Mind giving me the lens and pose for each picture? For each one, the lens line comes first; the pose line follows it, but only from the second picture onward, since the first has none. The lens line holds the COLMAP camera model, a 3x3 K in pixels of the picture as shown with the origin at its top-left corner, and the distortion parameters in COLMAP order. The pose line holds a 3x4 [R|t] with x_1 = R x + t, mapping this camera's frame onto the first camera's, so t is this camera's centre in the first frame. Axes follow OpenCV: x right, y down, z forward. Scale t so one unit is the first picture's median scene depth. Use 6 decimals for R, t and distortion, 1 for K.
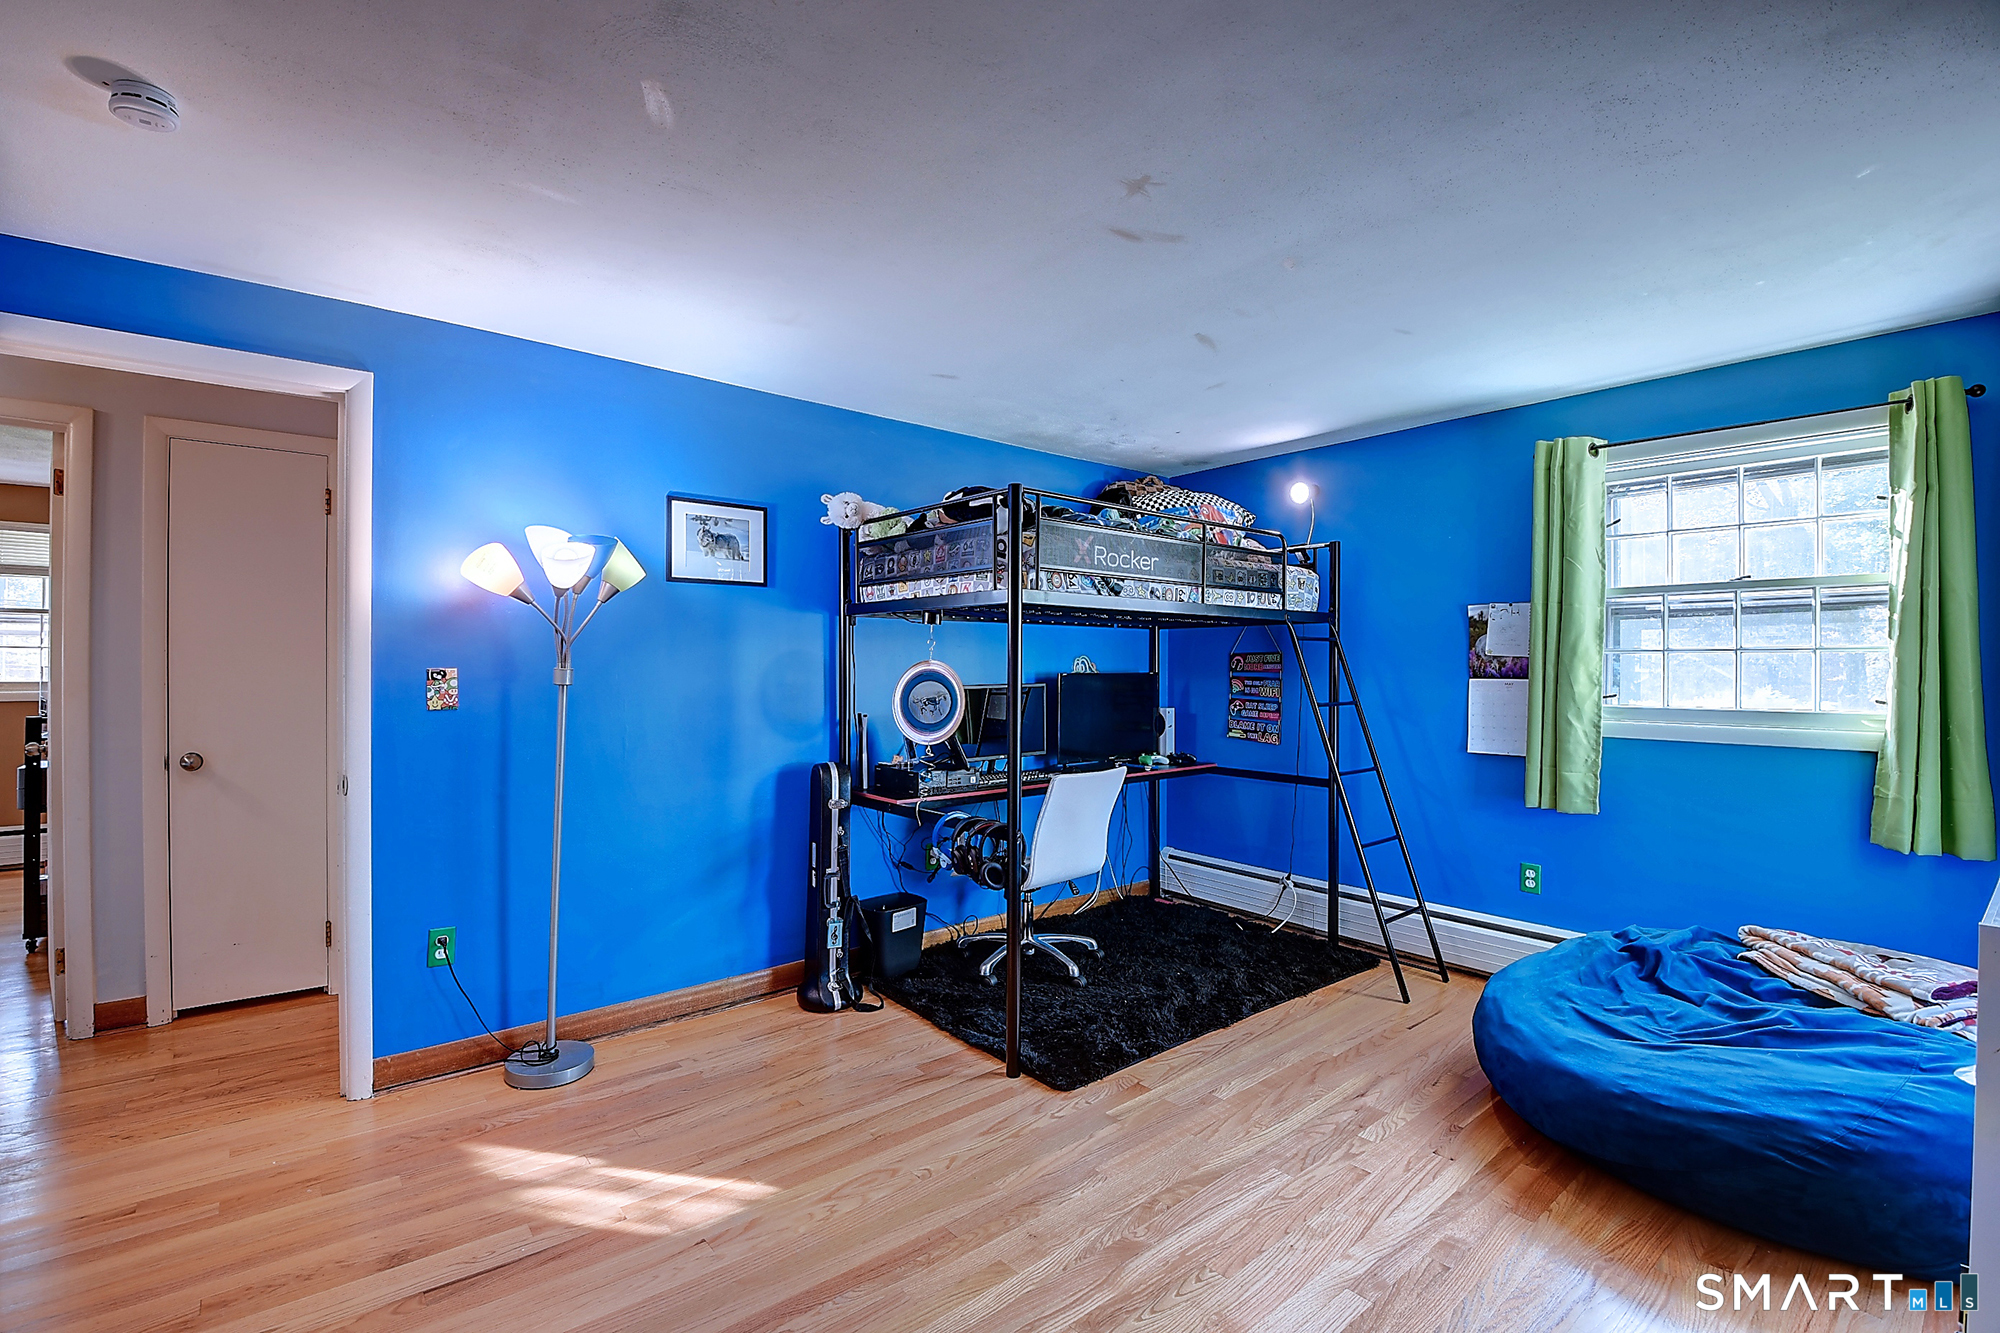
lens RADIAL K [[887.6, 0, 972.7], [0, 887.6, 671.0], [0, 0, 1]] dist [0.016926, -0.022370]
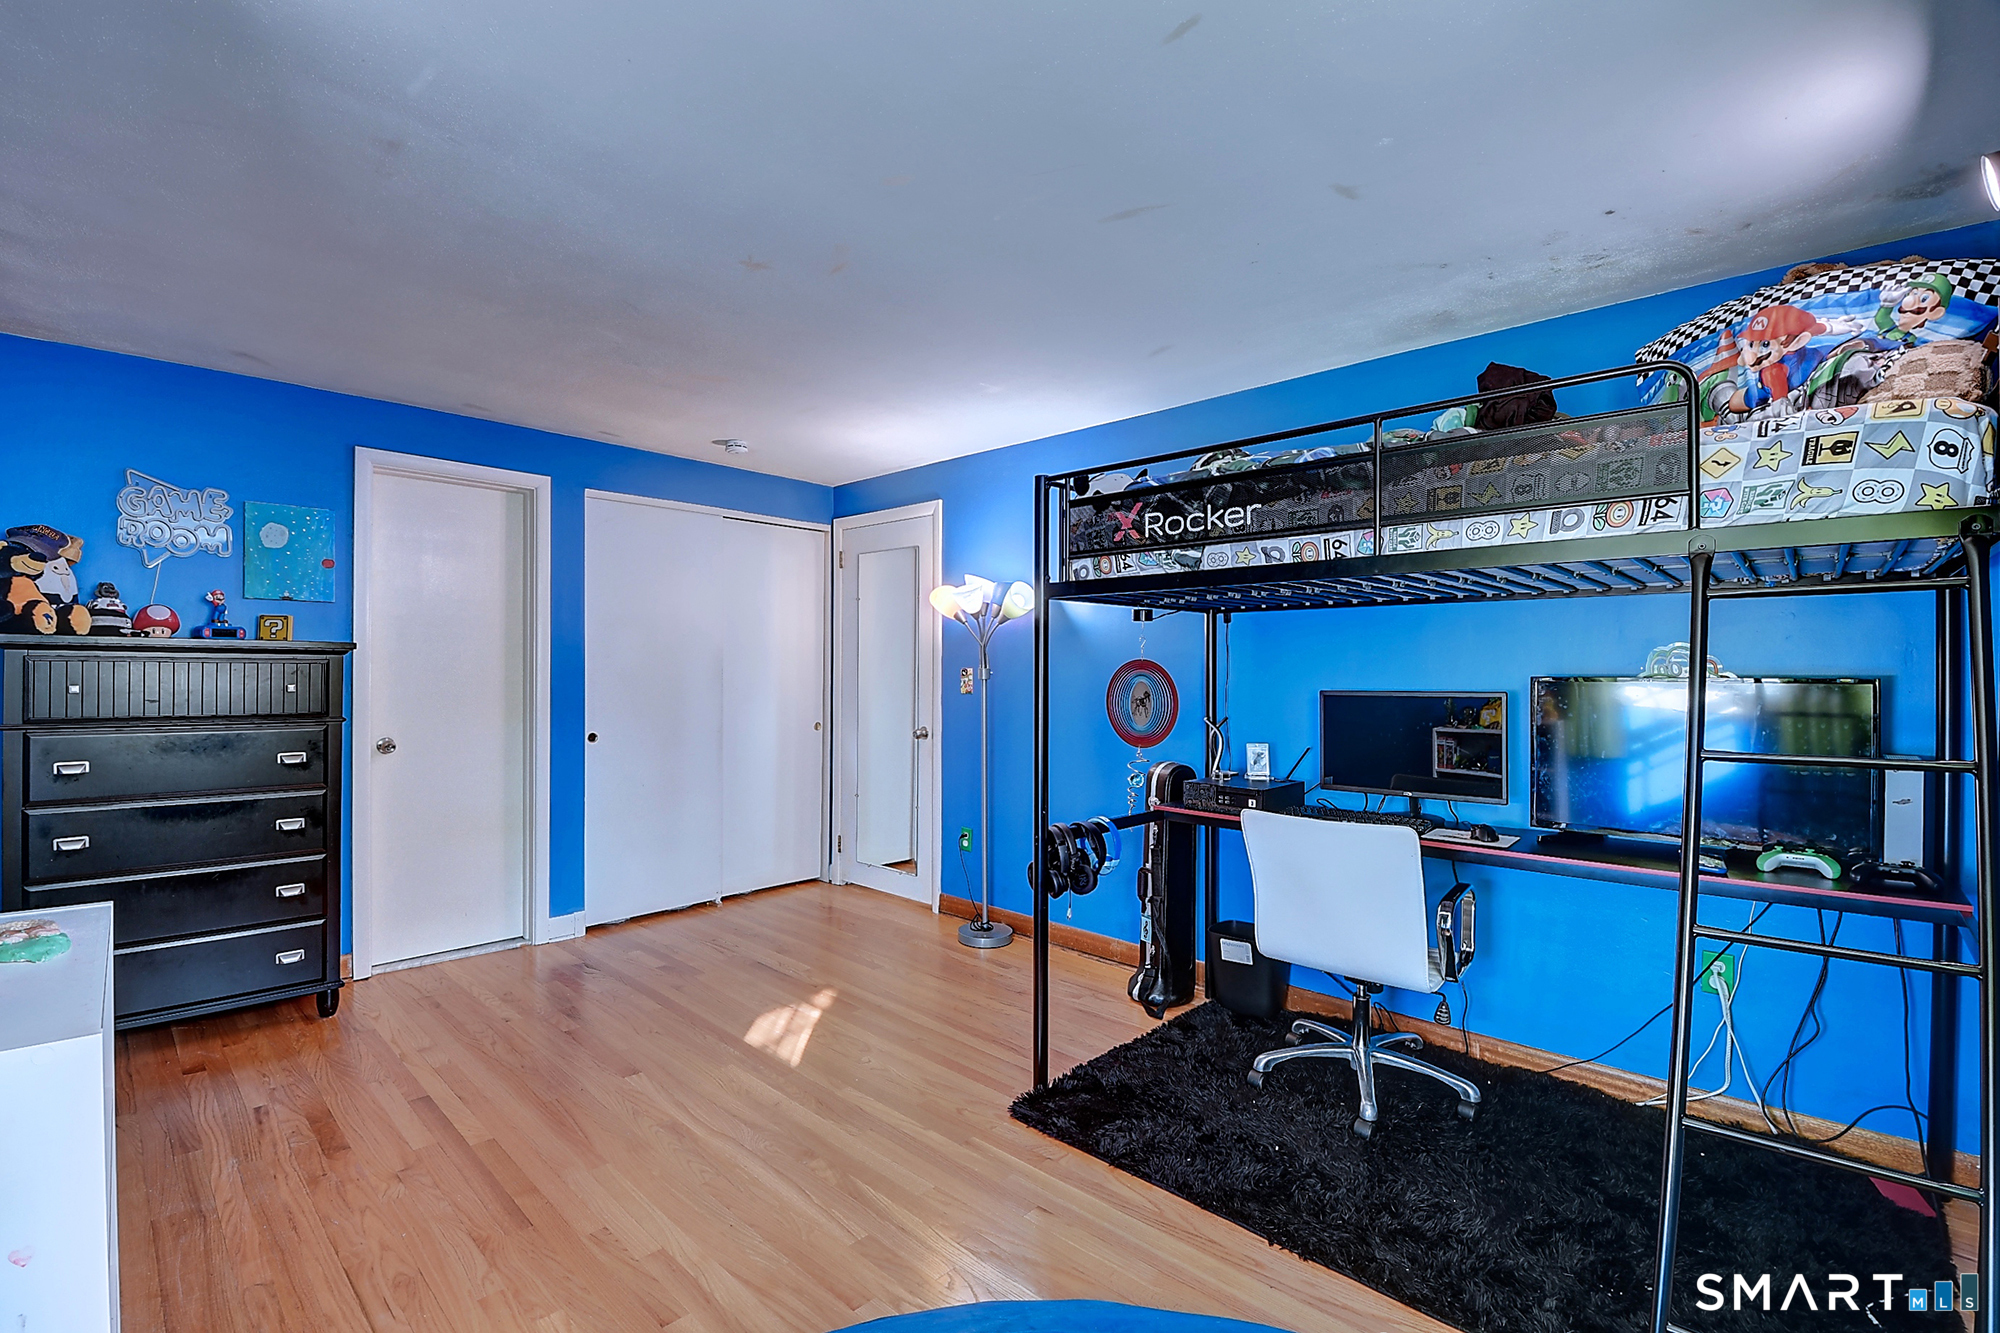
lens RADIAL K [[887.6, 0, 972.7], [0, 887.6, 671.0], [0, 0, 1]] dist [0.016926, -0.022370]
pose [[0.106981, -0.000839, -0.994261, 0.889583], [-0.009846, 0.999950, -0.001903, 0.004291], [0.994212, 0.009993, 0.106967, 0.731839]]
